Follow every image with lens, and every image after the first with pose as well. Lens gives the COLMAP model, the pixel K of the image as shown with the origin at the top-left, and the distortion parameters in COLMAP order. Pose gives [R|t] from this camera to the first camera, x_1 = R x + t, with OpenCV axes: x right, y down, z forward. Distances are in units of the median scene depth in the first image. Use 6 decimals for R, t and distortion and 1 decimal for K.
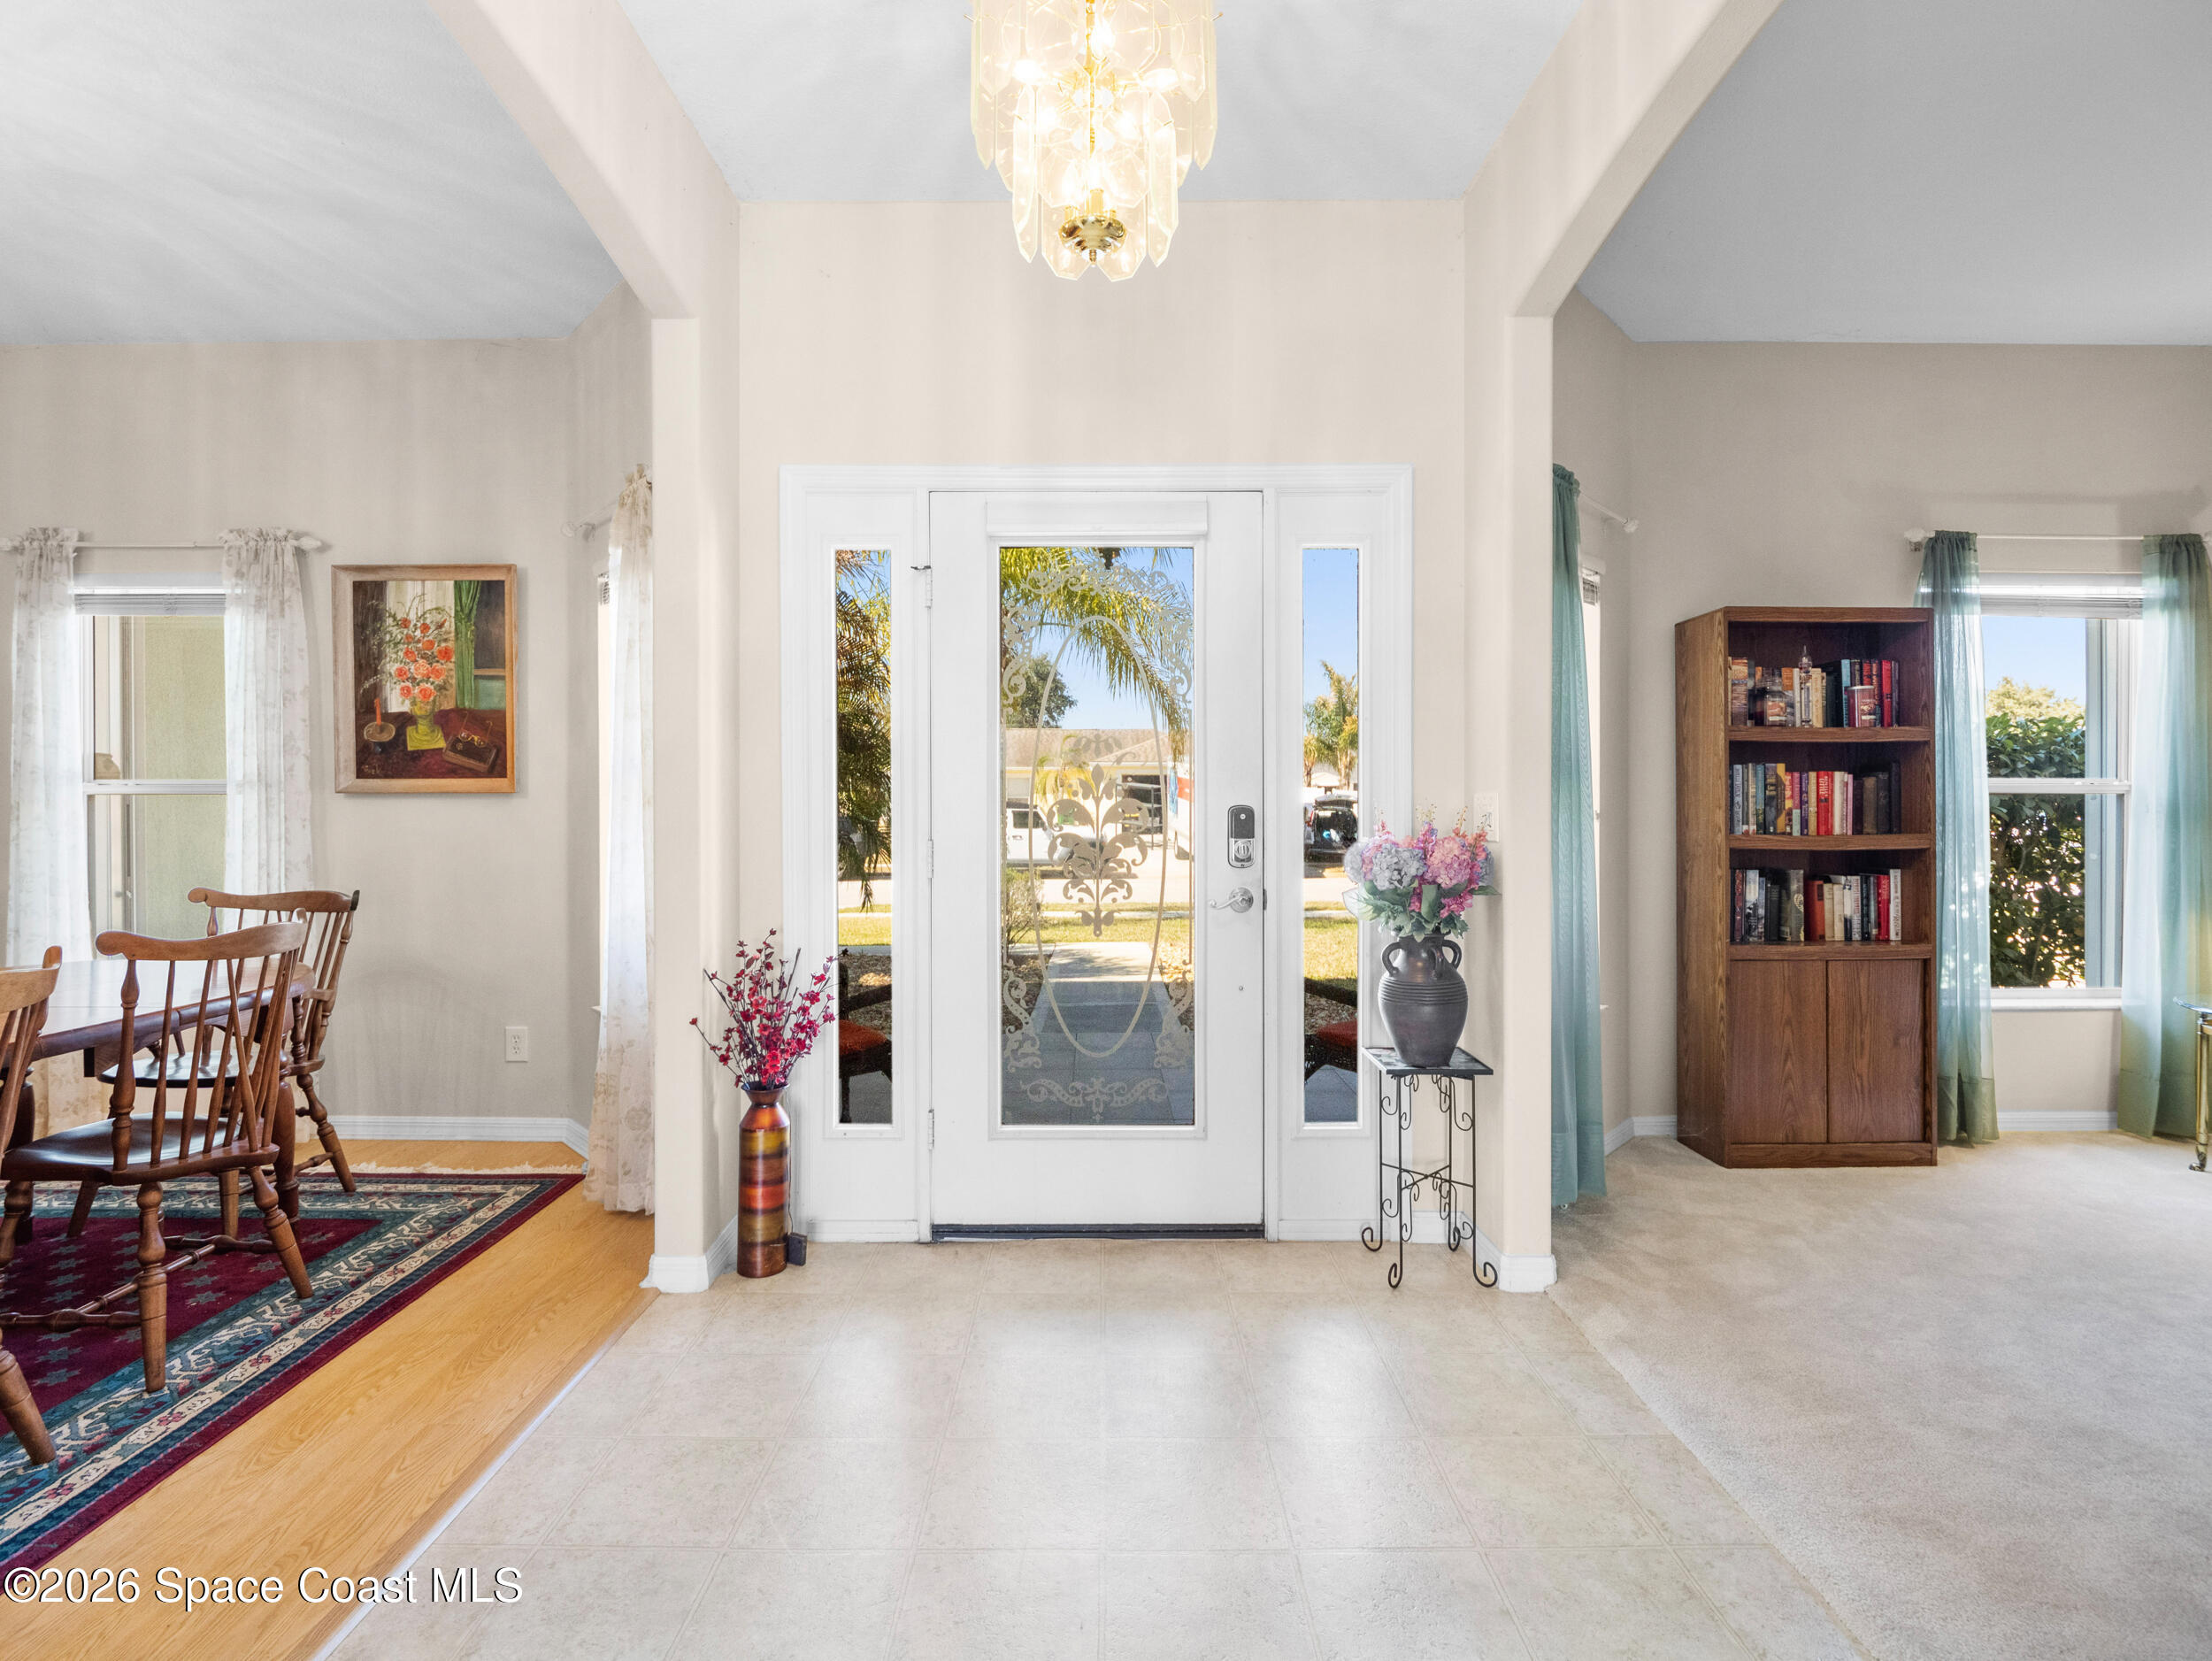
lens RADIAL K [[1068.4, 0, 1103.2], [0, 1068.4, 811.0], [0, 0, 1]] dist [-0.013475, 0.001095]
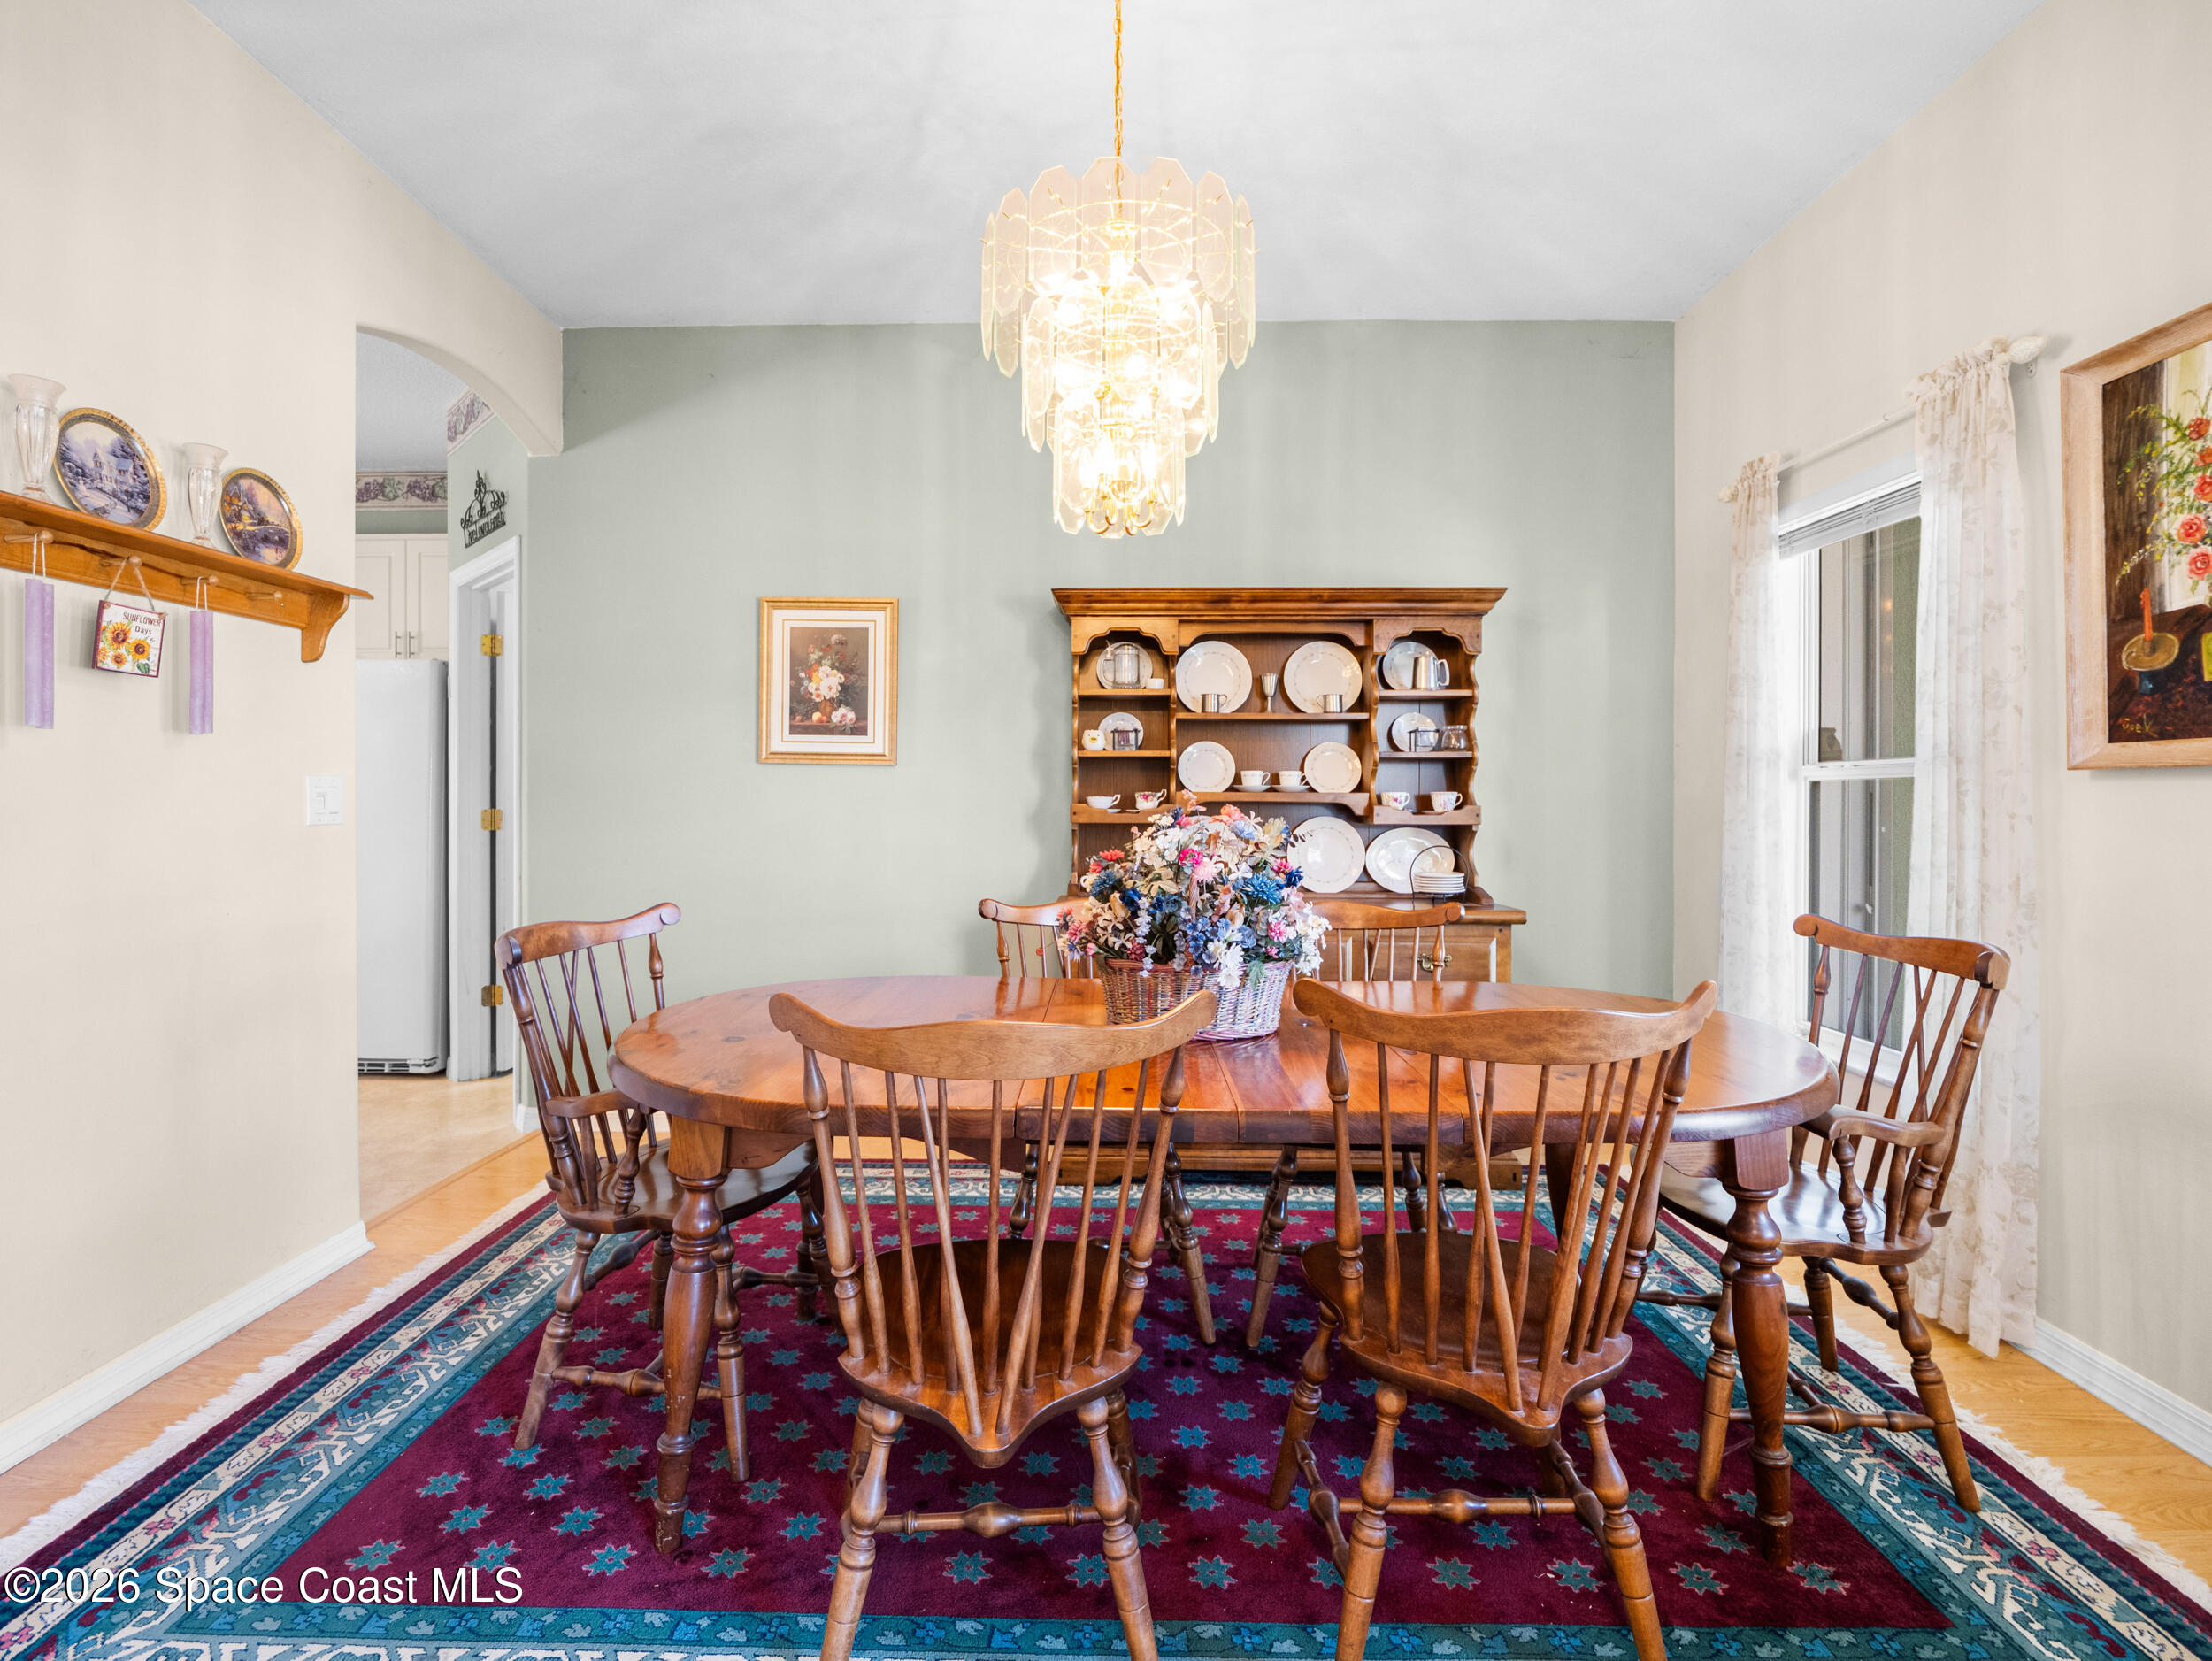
lens RADIAL K [[1068.4, 0, 1096.5], [0, 1068.4, 808.7], [0, 0, 1]] dist [-0.013475, 0.001095]
pose [[-0.024715, 0.009448, -0.999650, -0.144923], [-0.003640, 0.999948, 0.009541, 0.000133], [0.999688, 0.003874, -0.024679, 0.491872]]
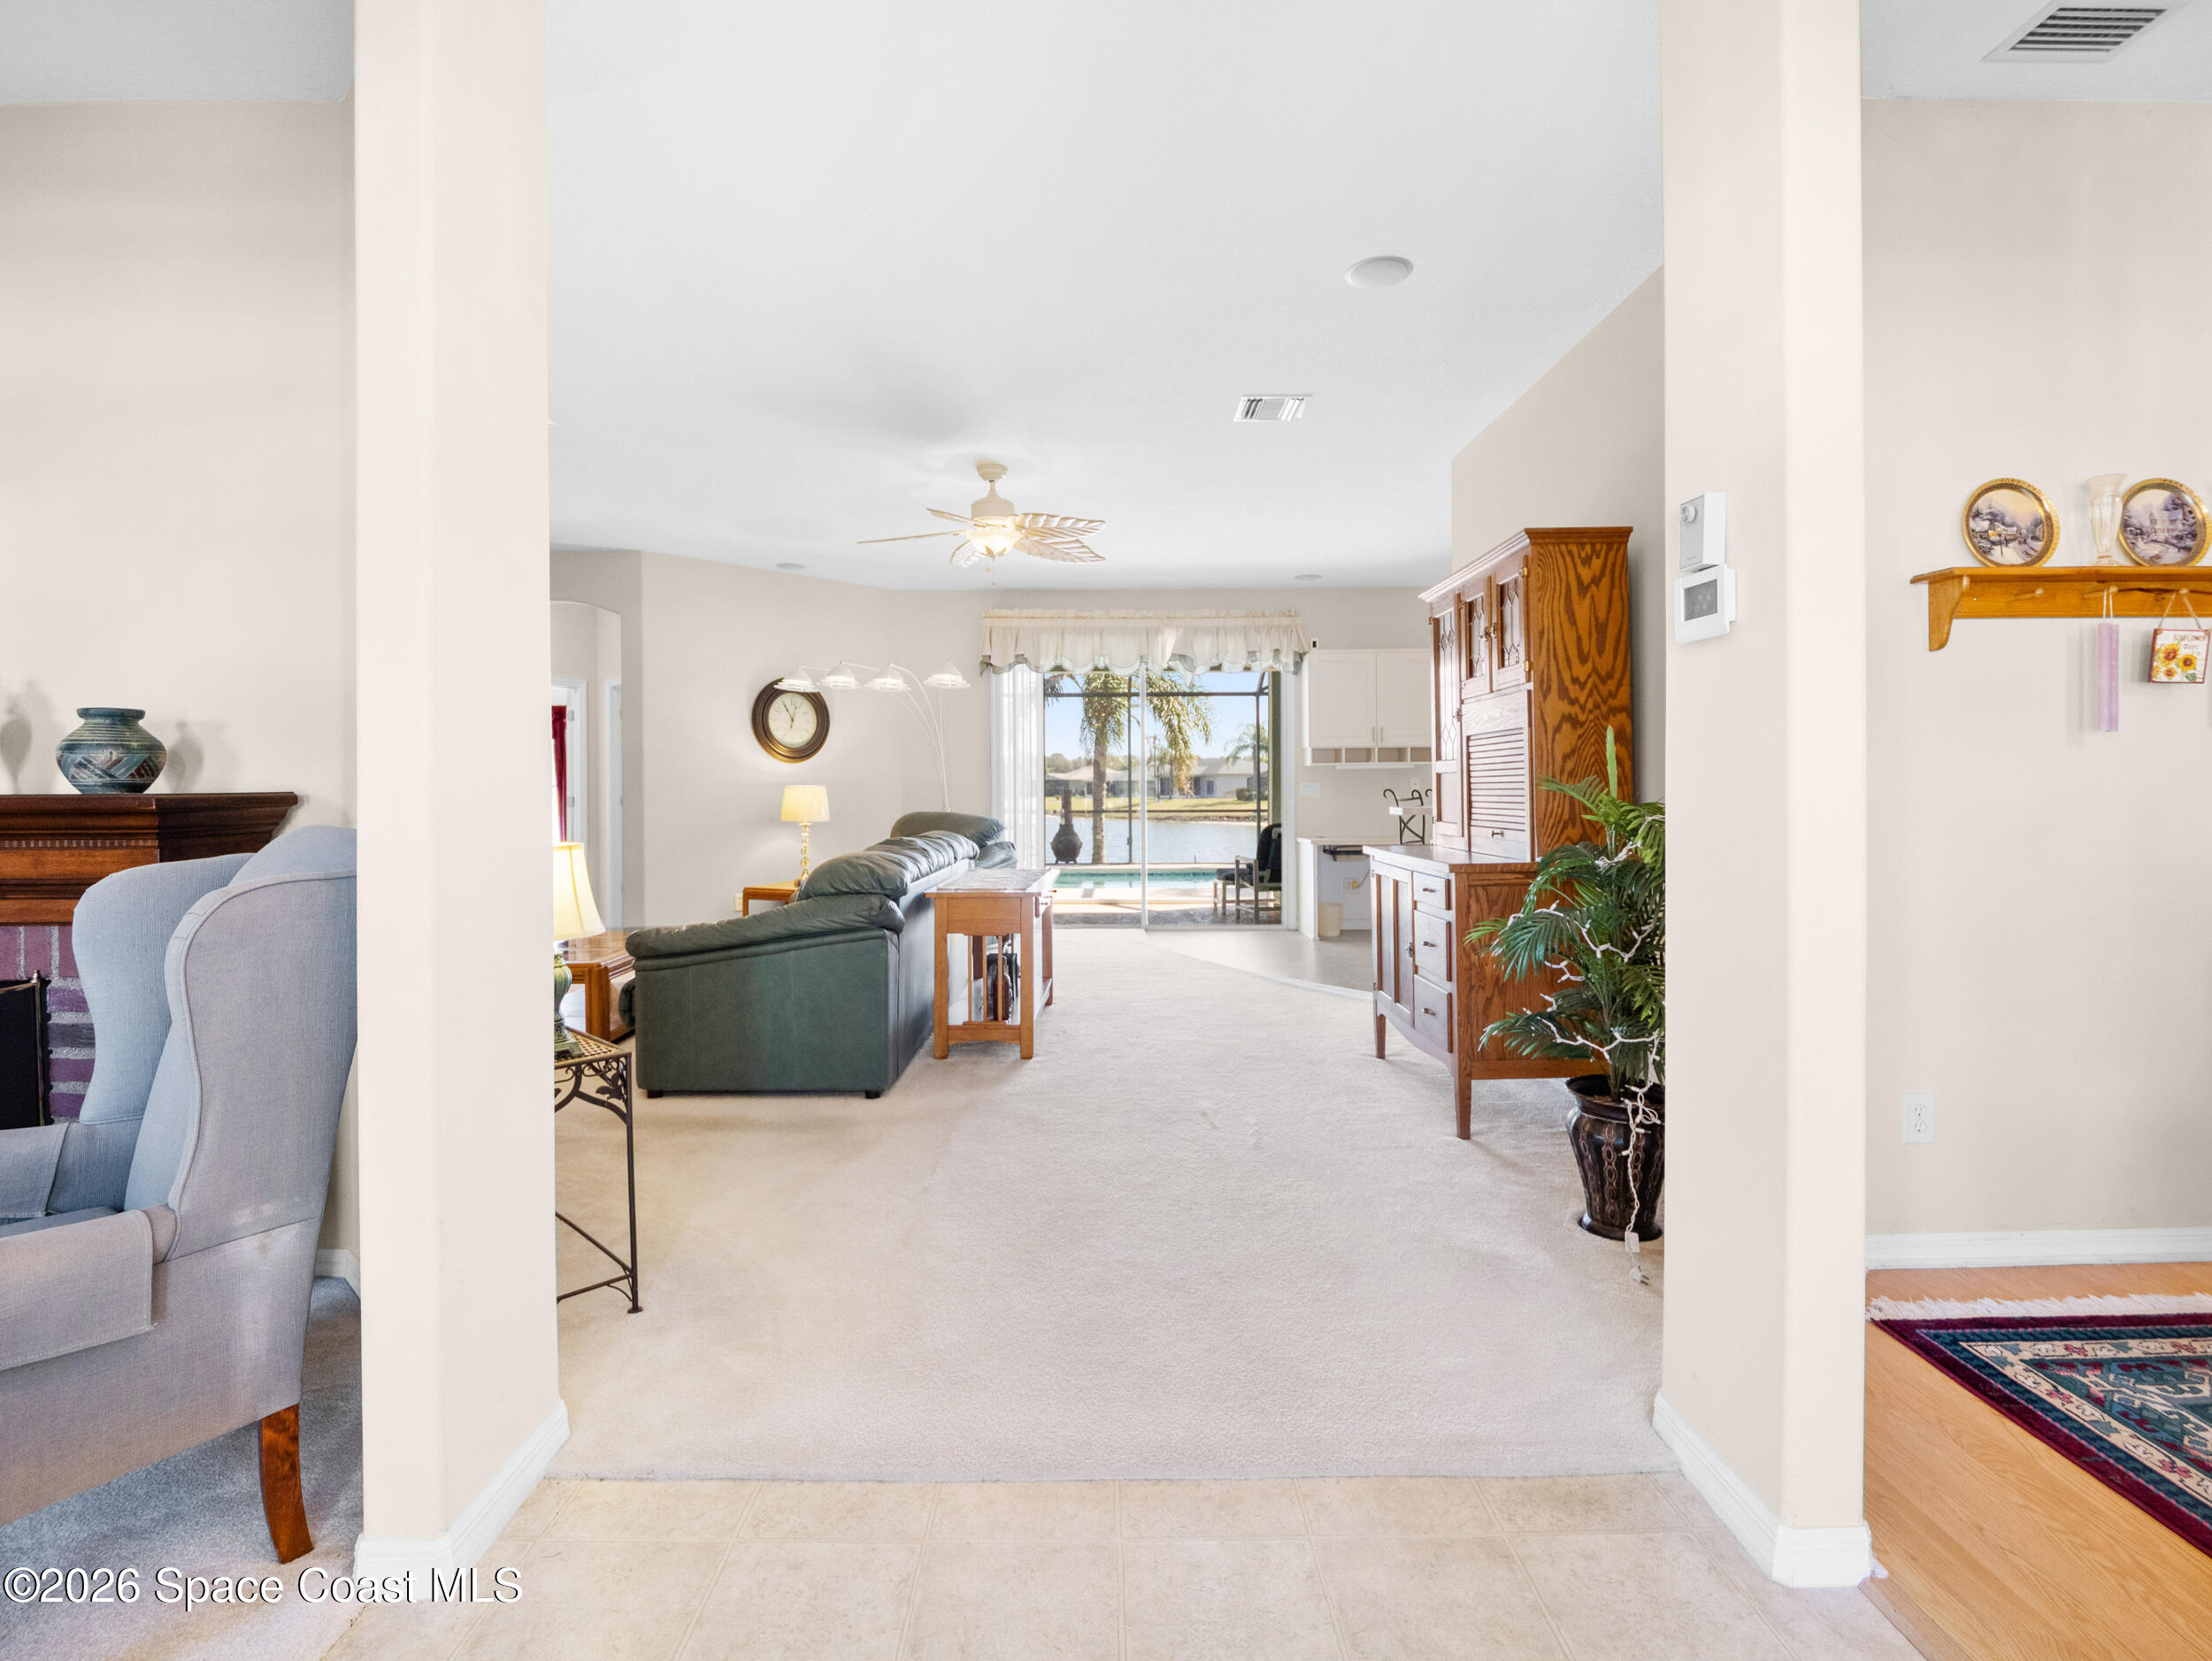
lens RADIAL K [[1068.4, 0, 1099.3], [0, 1068.4, 804.5], [0, 0, 1]] dist [-0.013475, 0.001095]
pose [[-0.999939, 0.010854, -0.001791, 0.007172], [0.010823, 0.999802, 0.016695, -0.003603], [0.001972, 0.016675, -0.999859, 0.646498]]
